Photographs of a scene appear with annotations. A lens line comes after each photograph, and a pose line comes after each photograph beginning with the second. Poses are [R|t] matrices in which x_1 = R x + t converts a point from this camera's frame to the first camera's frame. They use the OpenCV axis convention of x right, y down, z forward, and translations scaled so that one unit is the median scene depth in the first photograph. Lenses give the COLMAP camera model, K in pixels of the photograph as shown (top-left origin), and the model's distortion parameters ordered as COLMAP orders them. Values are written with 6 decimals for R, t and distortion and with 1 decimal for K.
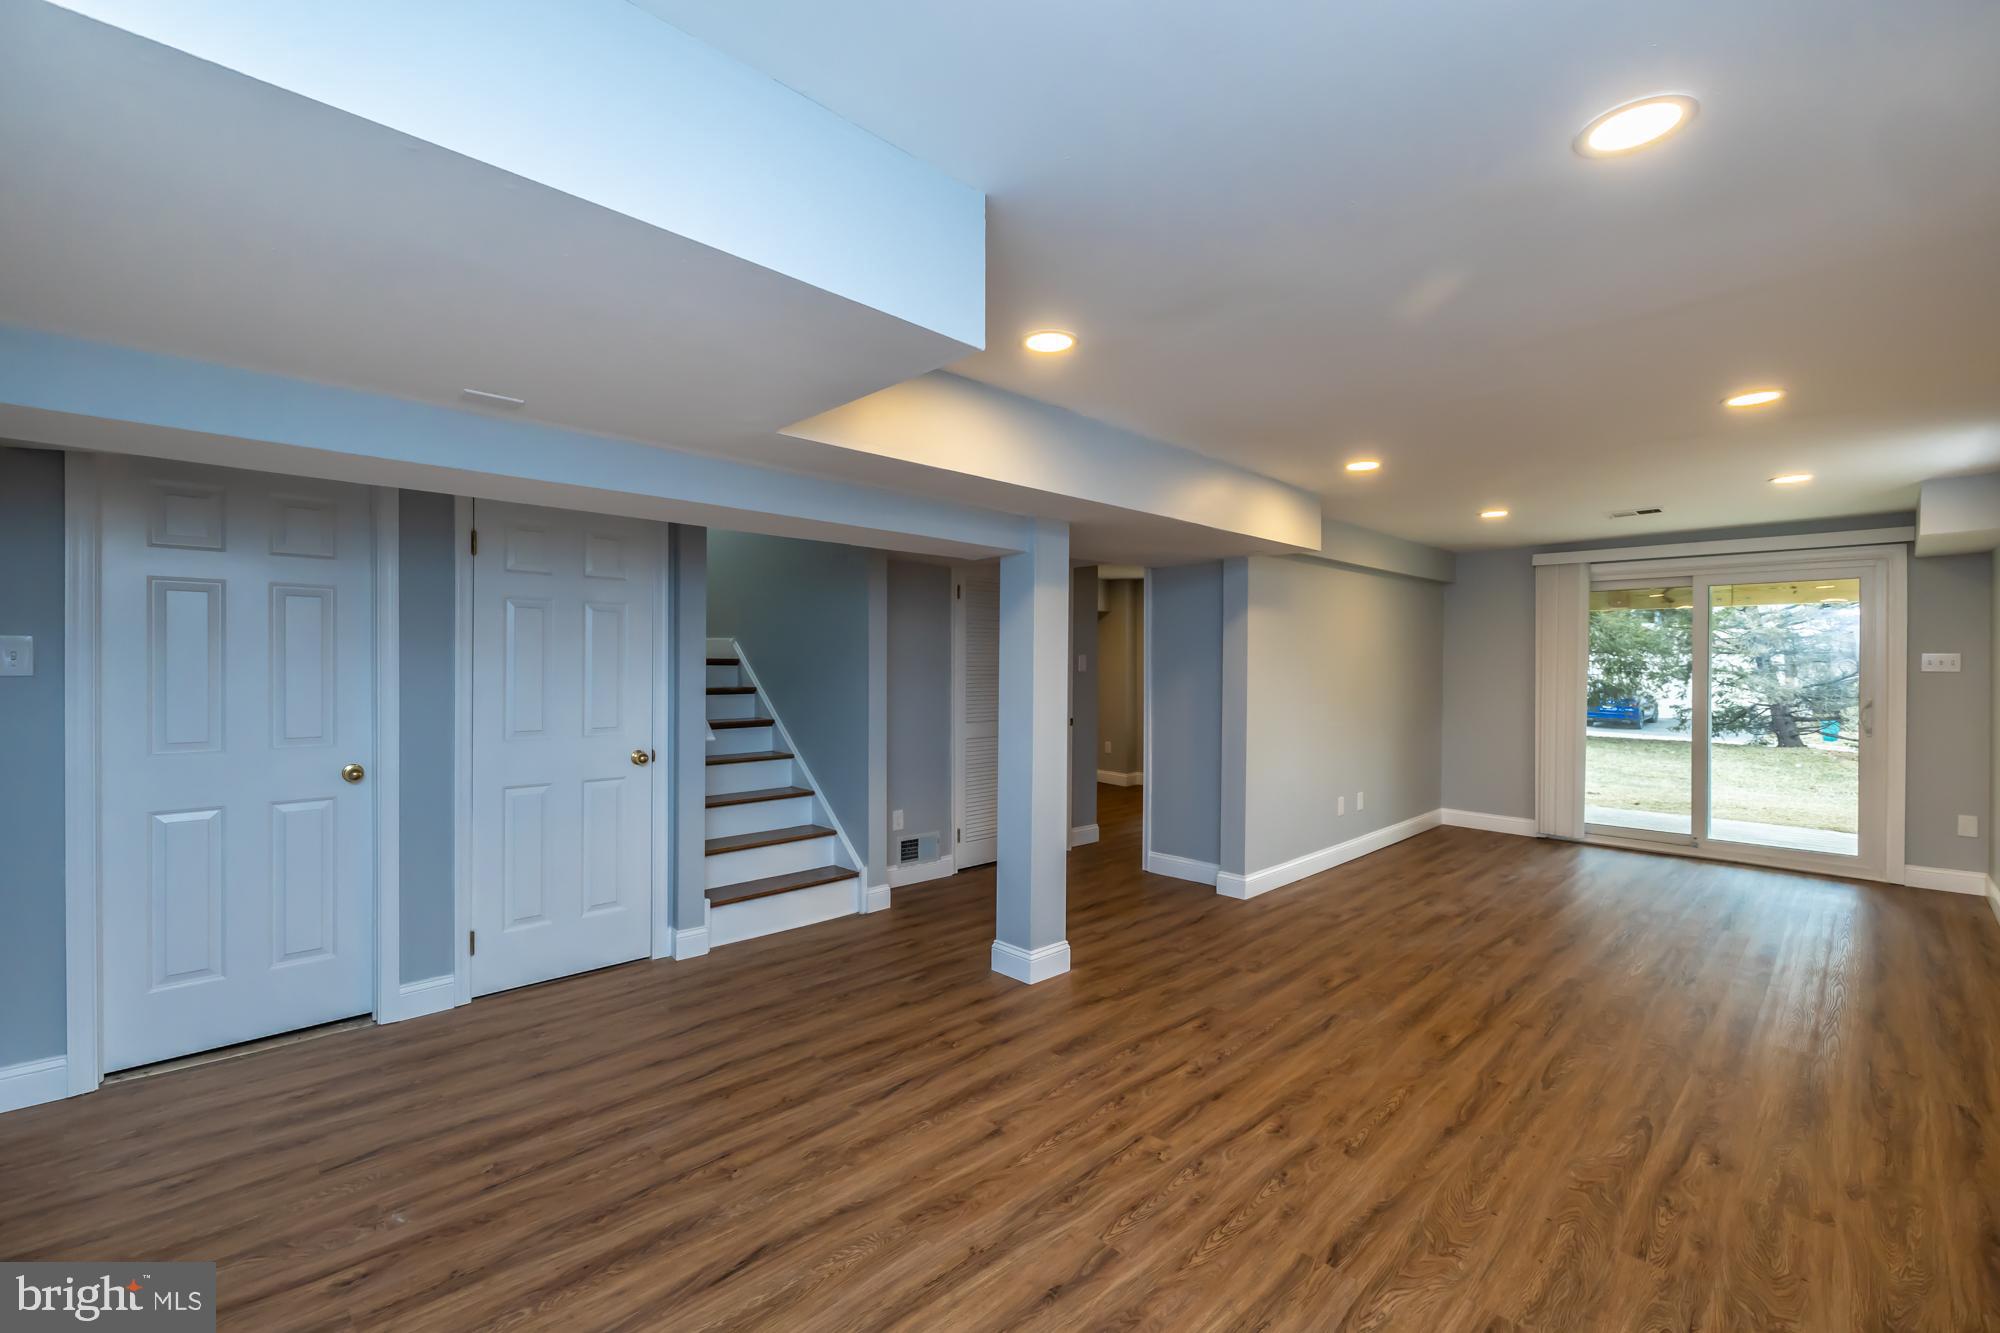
lens RADIAL K [[838.9, 0, 989.1], [0, 838.9, 663.5], [0, 0, 1]] dist [0.000228, -0.000862]
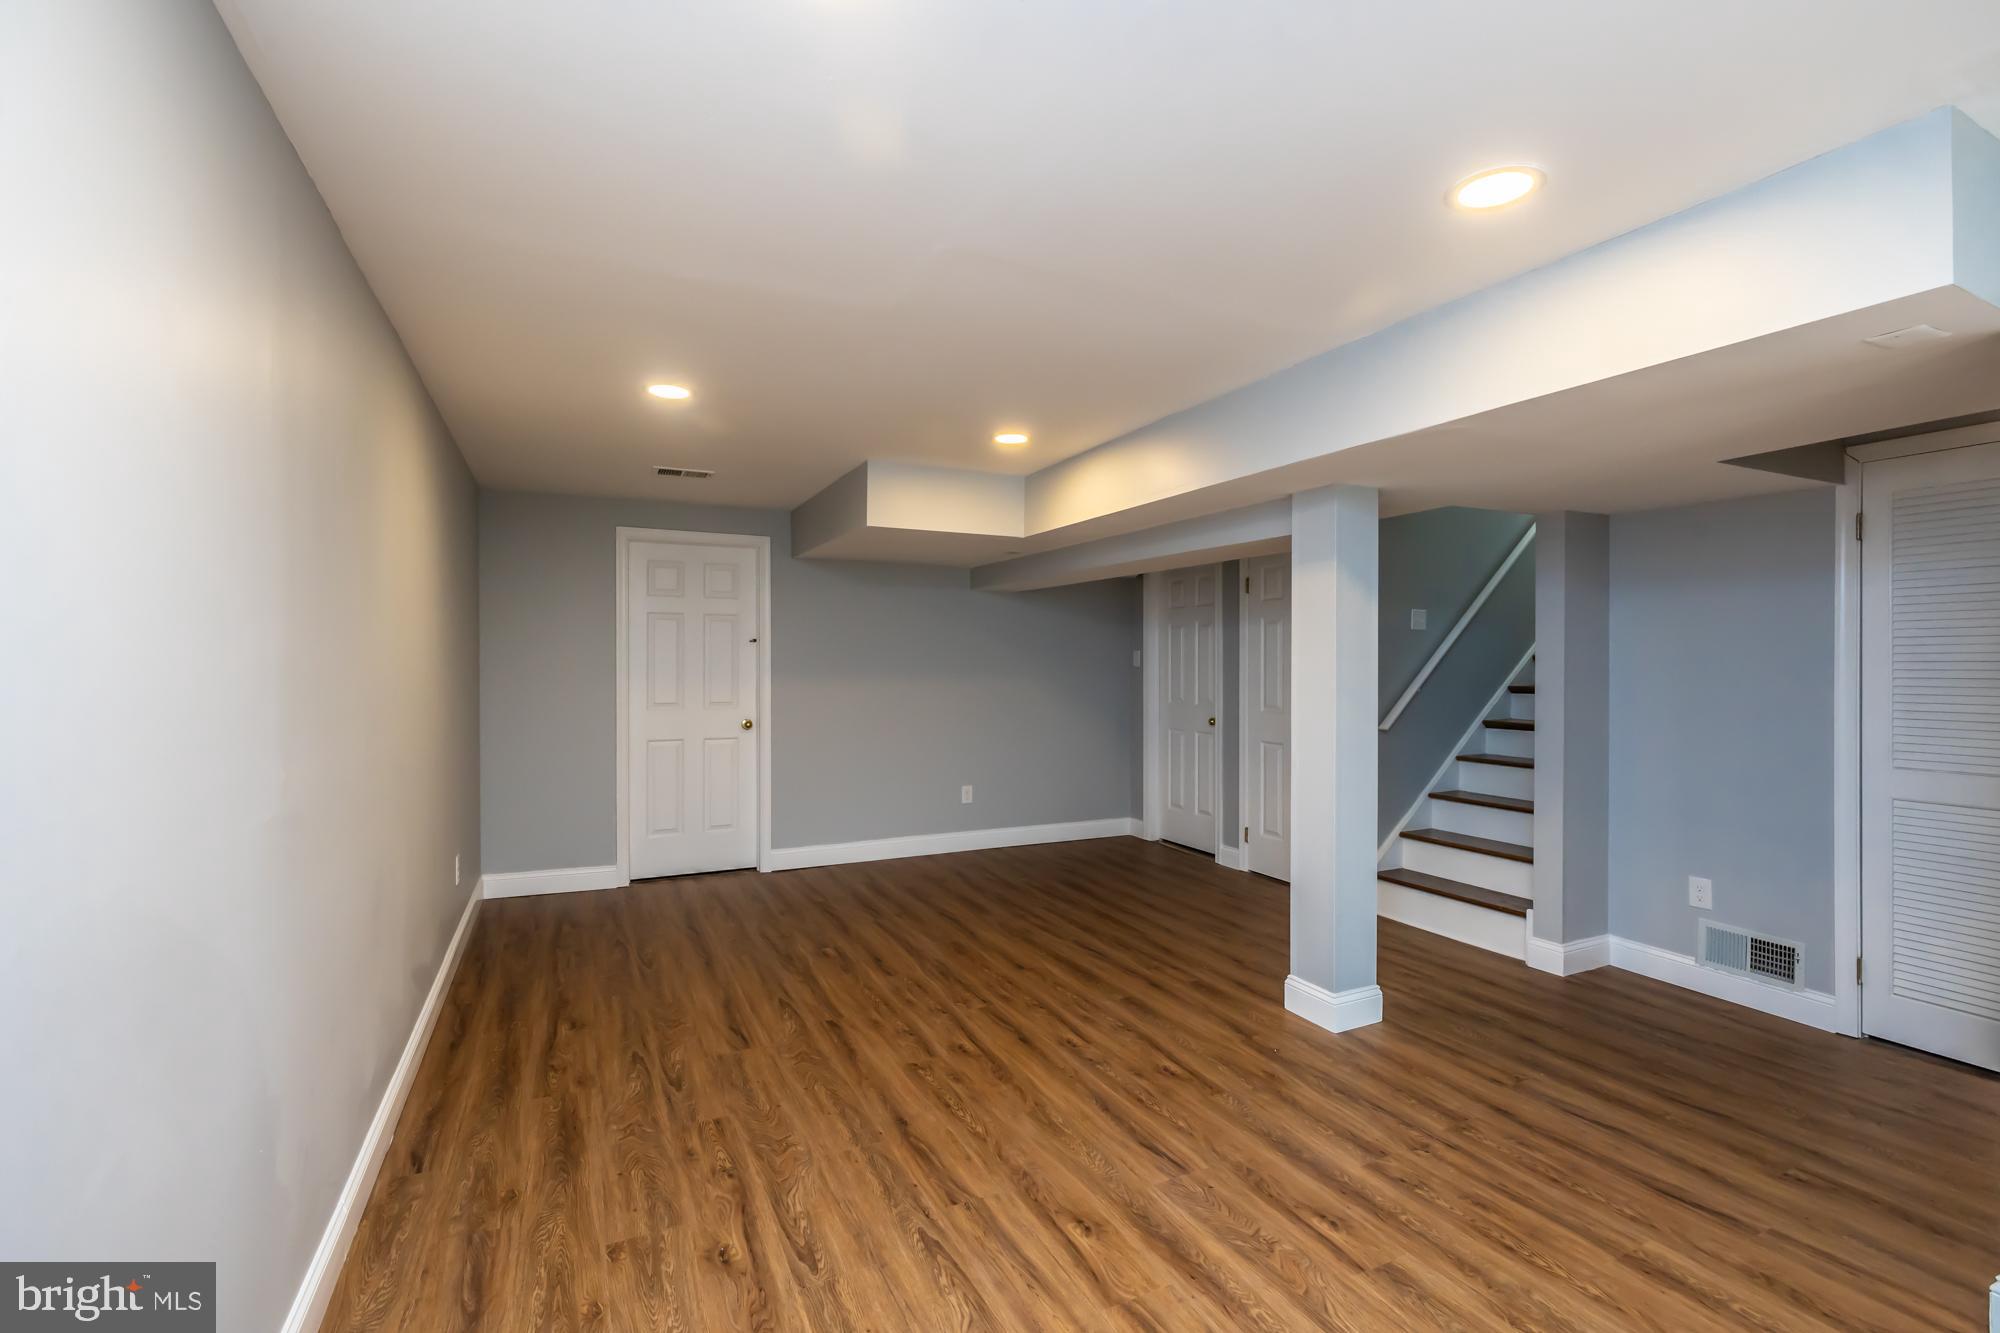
lens RADIAL K [[838.9, 0, 990.1], [0, 838.9, 666.4], [0, 0, 1]] dist [0.000228, -0.000862]
pose [[-0.295239, -0.000501, -0.955423, 0.827738], [-0.001105, 0.999999, -0.000183, 0.008933], [0.955423, 0.001002, -0.295240, 0.783961]]
